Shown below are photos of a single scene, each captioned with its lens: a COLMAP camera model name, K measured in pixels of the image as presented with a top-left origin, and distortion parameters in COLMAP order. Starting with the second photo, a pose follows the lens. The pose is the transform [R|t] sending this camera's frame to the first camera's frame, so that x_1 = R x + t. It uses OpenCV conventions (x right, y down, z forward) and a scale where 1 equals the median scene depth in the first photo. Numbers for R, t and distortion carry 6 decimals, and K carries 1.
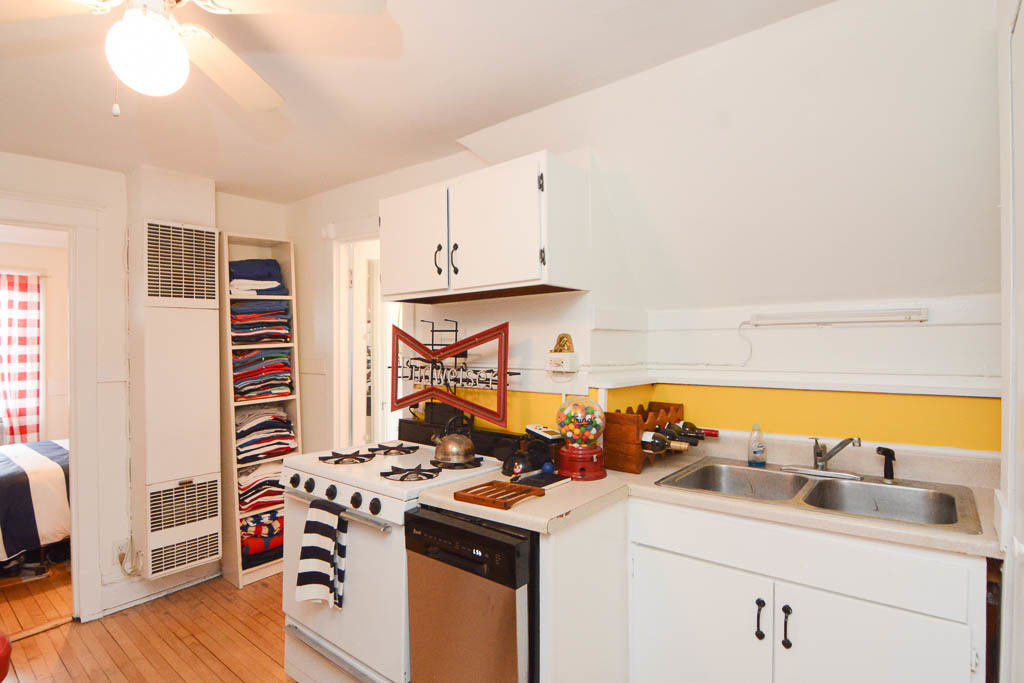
lens RADIAL K [[513.6, 0, 504.7], [0, 513.6, 347.2], [0, 0, 1]] dist [-0.009355, -0.008563]
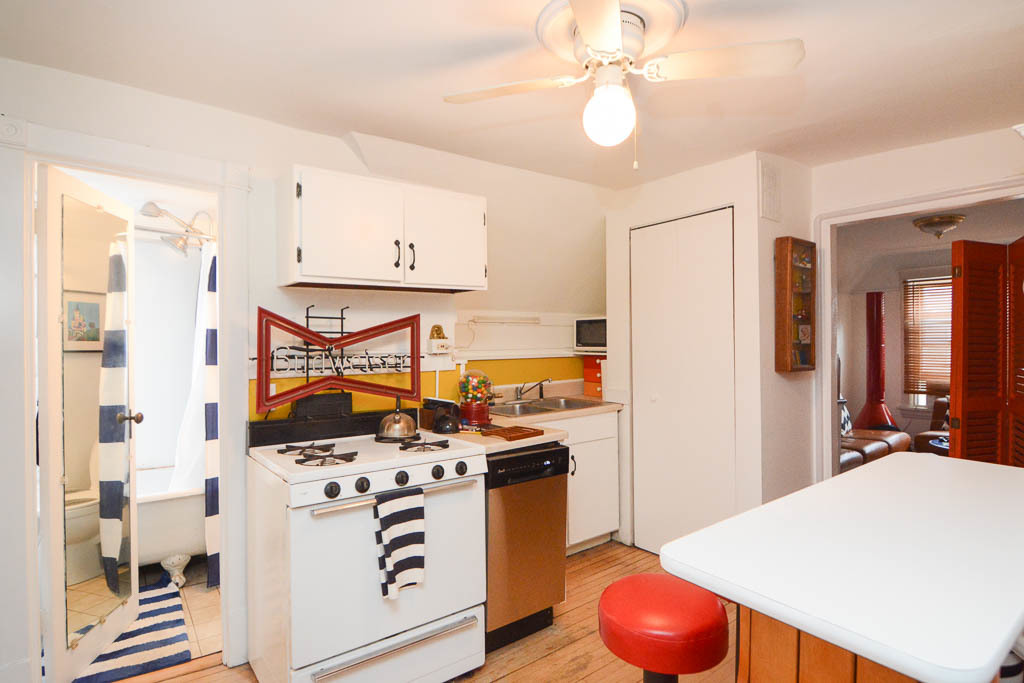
lens RADIAL K [[542.1, 0, 514.6], [0, 542.1, 341.5], [0, 0, 1]] dist [-0.002940, -0.009580]
pose [[0.233758, -0.005801, 0.972278, -0.938739], [0.005551, 0.999974, 0.004632, 0.008715], [-0.972279, 0.004315, 0.233784, 0.384800]]
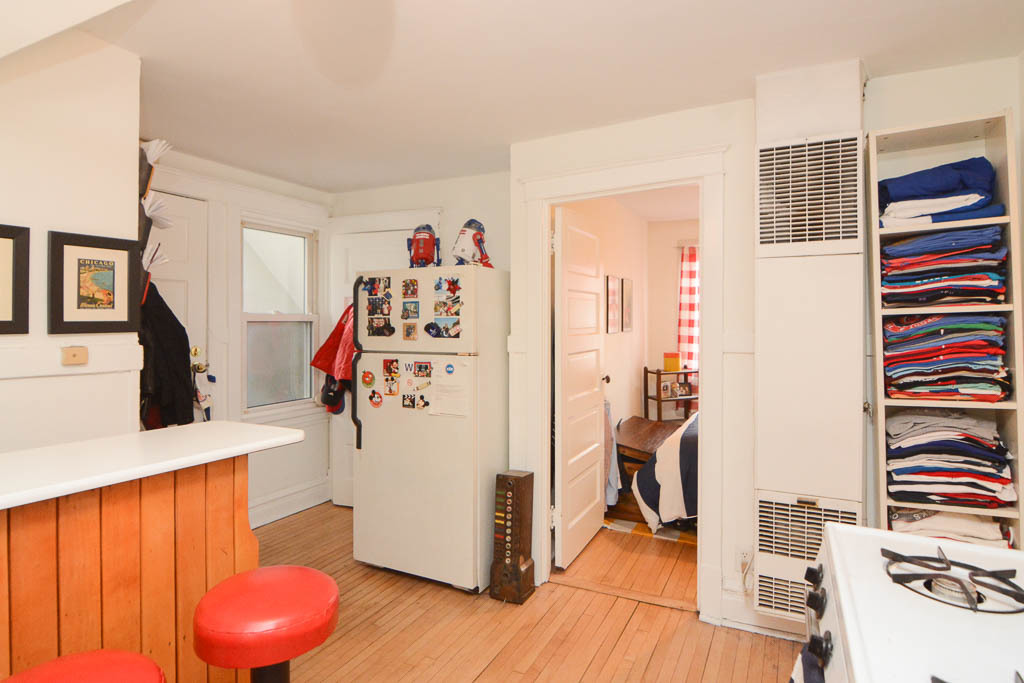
lens RADIAL K [[542.1, 0, 532.4], [0, 542.1, 319.2], [0, 0, 1]] dist [-0.002940, -0.009580]
pose [[0.221482, 0.009682, -0.975116, 0.023653], [-0.006504, 0.999943, 0.008452, 0.007616], [0.975143, 0.004470, 0.221532, 0.479869]]
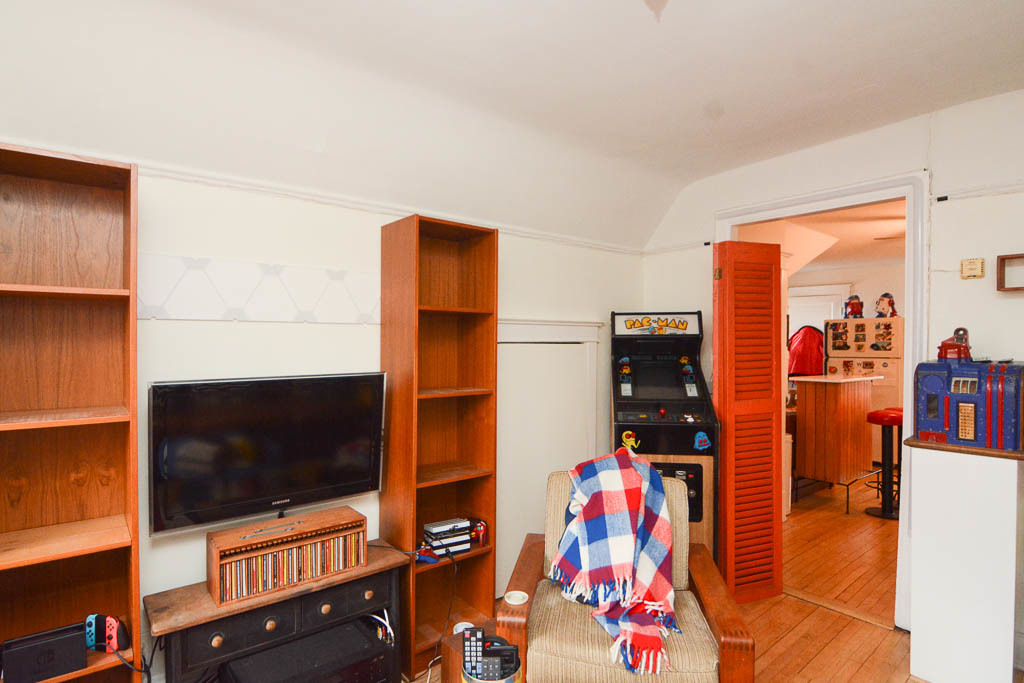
lens RADIAL K [[542.1, 0, 511.0], [0, 542.1, 346.2], [0, 0, 1]] dist [-0.002940, -0.009580]
pose [[-0.198066, 0.009198, -0.980146, 1.443759], [-0.006353, 0.999923, 0.010667, 0.020099], [0.980168, 0.008339, -0.197992, -0.493219]]
